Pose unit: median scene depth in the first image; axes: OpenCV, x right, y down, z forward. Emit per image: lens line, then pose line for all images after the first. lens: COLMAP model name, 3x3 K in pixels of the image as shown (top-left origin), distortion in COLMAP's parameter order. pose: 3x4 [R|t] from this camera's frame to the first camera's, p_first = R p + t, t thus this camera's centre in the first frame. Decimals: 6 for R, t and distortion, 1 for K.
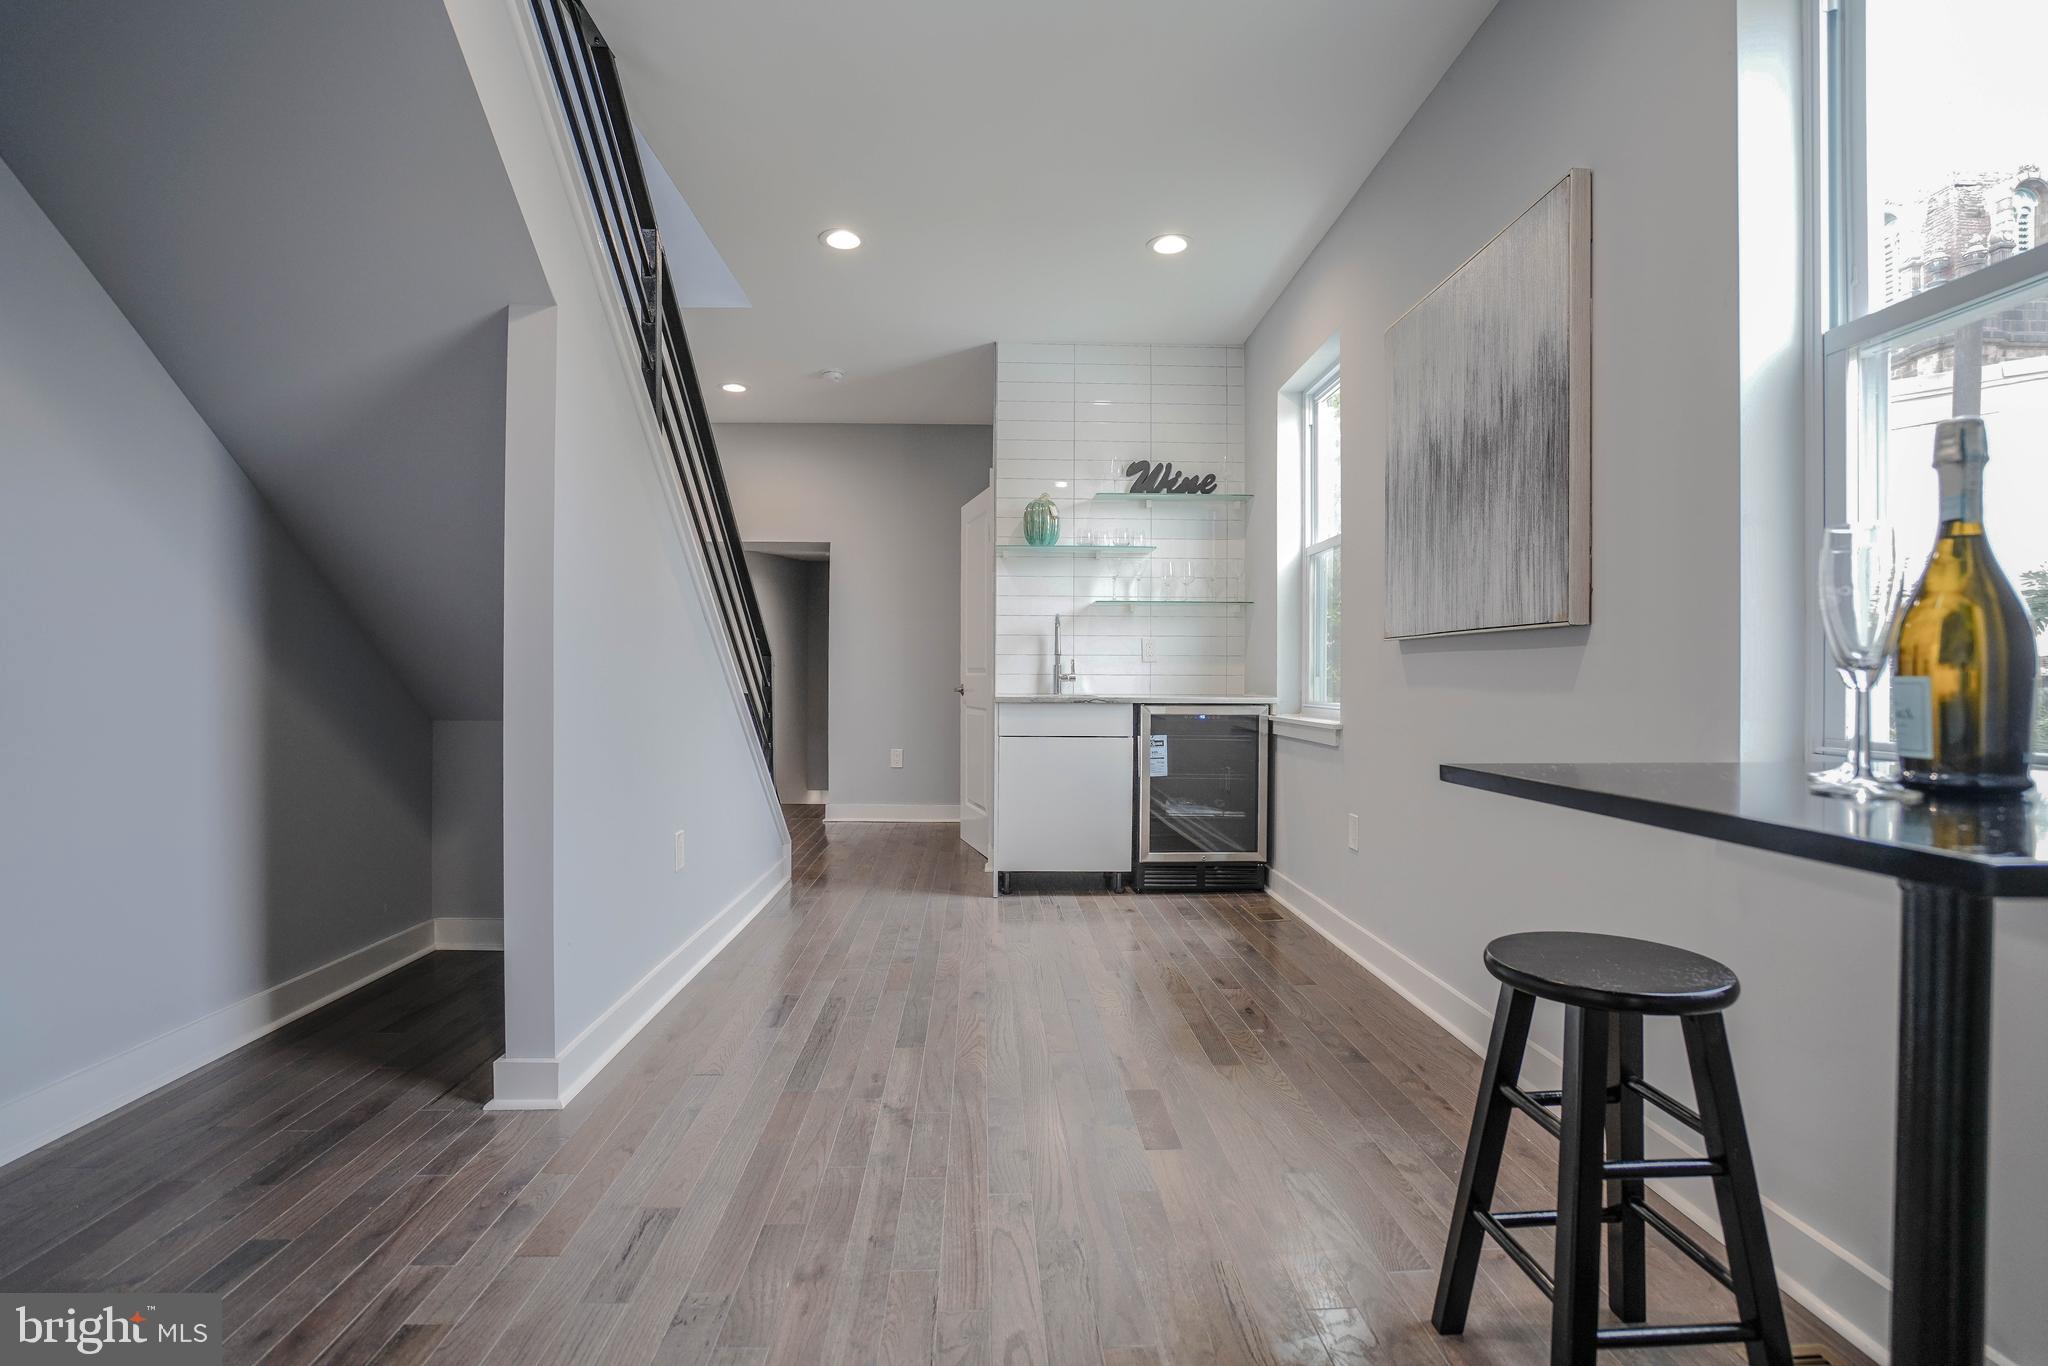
lens RADIAL K [[967.0, 0, 1011.3], [0, 967.0, 681.1], [0, 0, 1]] dist [-0.056225, 0.018967]
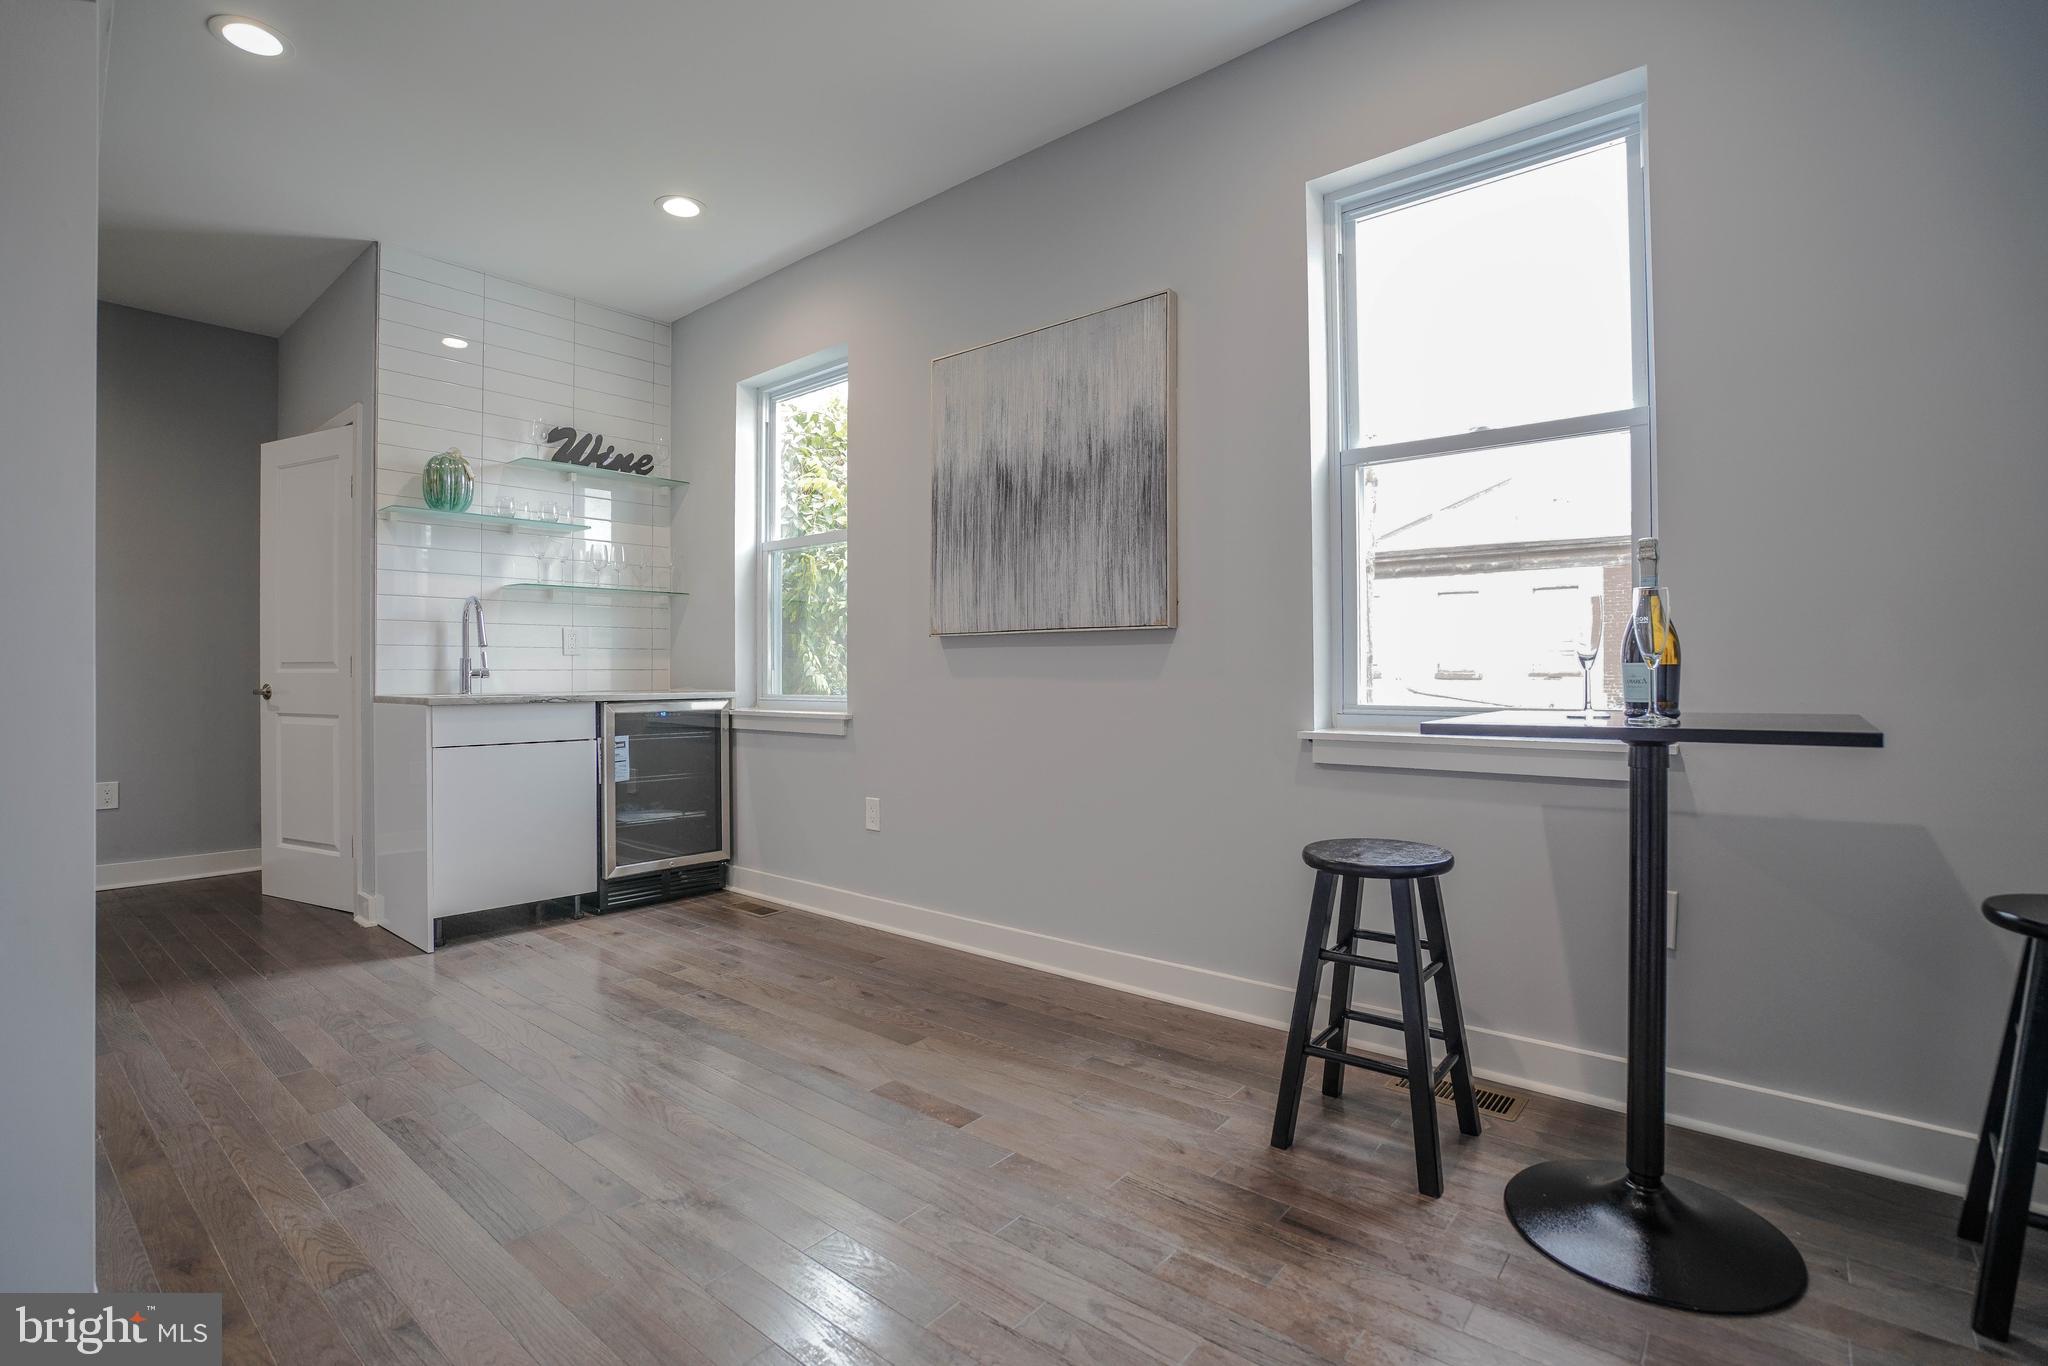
lens RADIAL K [[967.0, 0, 1034.9], [0, 967.0, 666.7], [0, 0, 1]] dist [-0.056225, 0.018967]
pose [[0.662453, -0.004493, 0.749090, -0.319962], [0.011997, 0.999917, -0.004611, -0.000259], [-0.749007, 0.012041, 0.662452, 0.140278]]
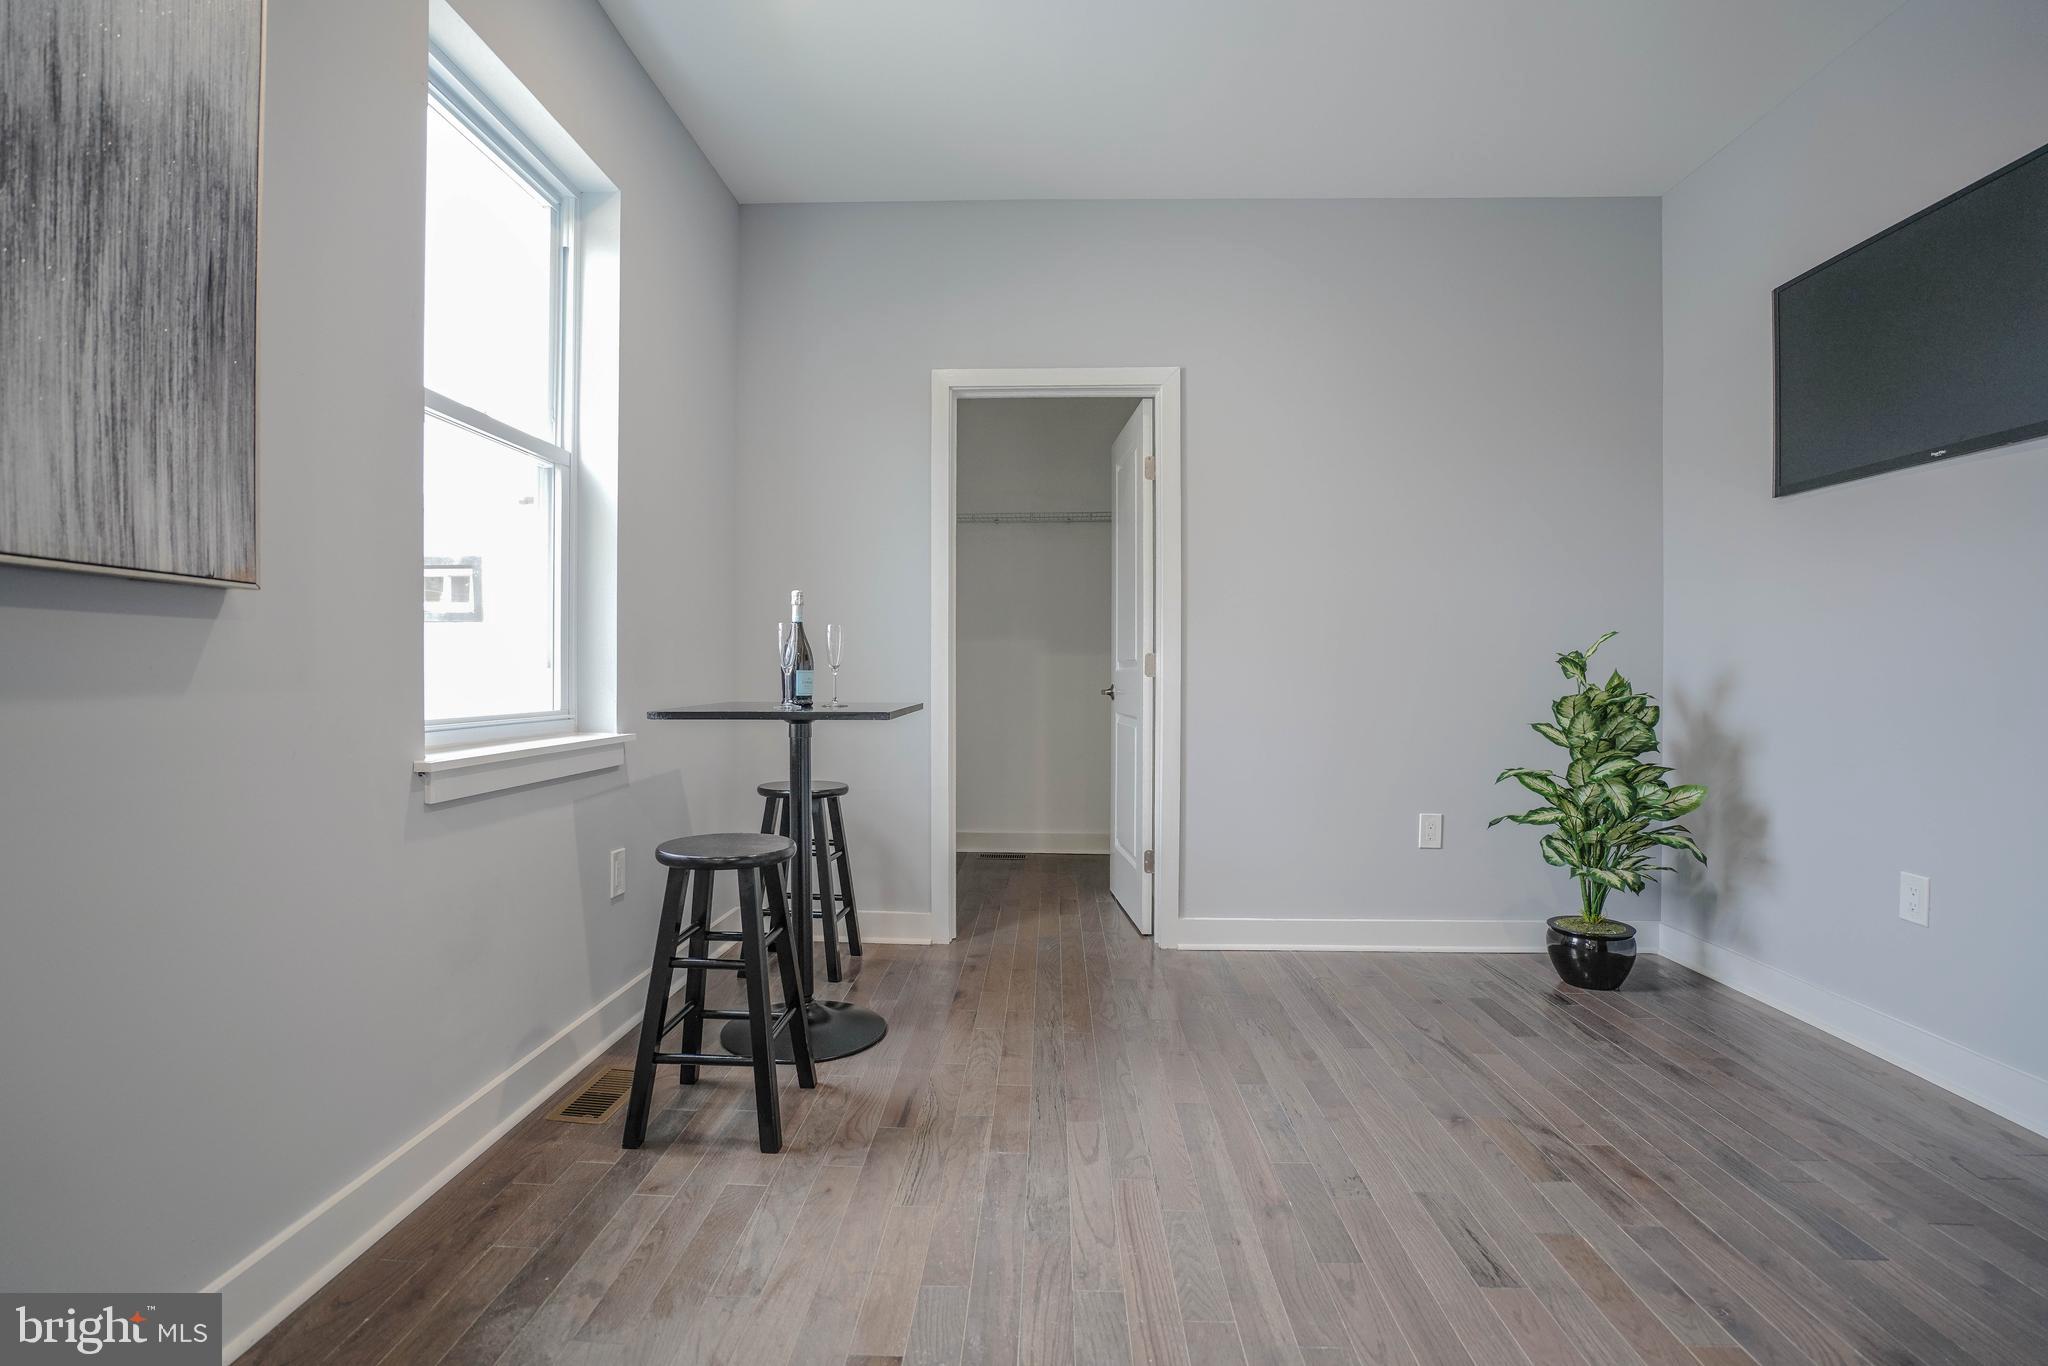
lens RADIAL K [[967.0, 0, 990.9], [0, 967.0, 688.7], [0, 0, 1]] dist [-0.056225, 0.018967]
pose [[-0.995769, -0.005644, 0.091718, 0.009766], [-0.003626, 0.999748, 0.022157, -0.003441], [-0.091820, 0.021731, -0.995539, 0.929737]]
